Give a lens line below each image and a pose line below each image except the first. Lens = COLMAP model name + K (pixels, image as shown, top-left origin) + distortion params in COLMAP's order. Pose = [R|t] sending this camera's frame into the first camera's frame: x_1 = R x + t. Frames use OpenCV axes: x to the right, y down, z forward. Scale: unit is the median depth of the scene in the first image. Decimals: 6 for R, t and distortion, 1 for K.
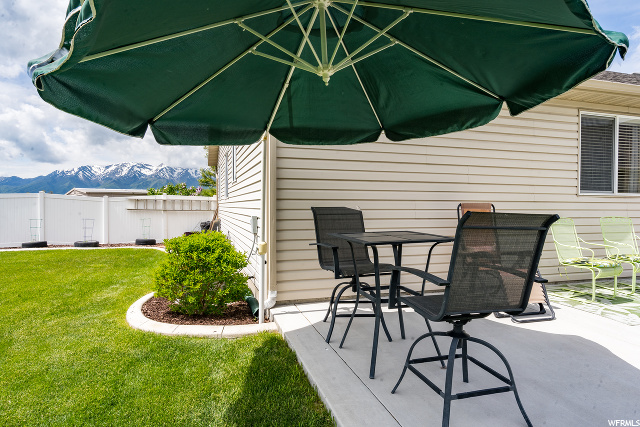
lens RADIAL K [[376.8, 0, 315.0], [0, 376.8, 217.4], [0, 0, 1]] dist [-0.002530, -0.000024]
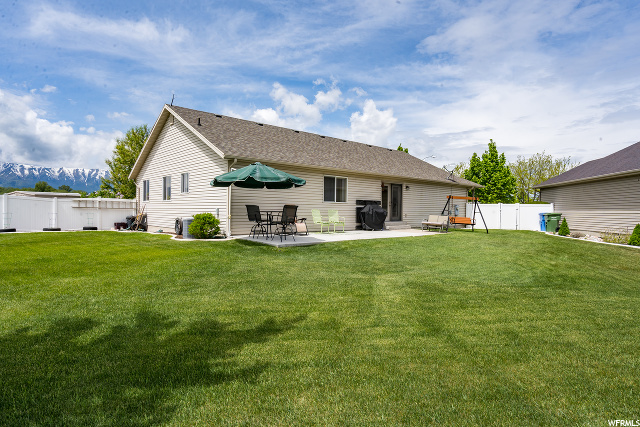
lens RADIAL K [[366.1, 0, 319.8], [0, 366.1, 212.8], [0, 0, 1]] dist [-0.010739, 0.000731]
pose [[0.898202, 0.003820, 0.439566, -0.270496], [0.005248, 0.999798, -0.019413, 0.035463], [-0.439552, 0.019744, 0.898000, -0.732524]]
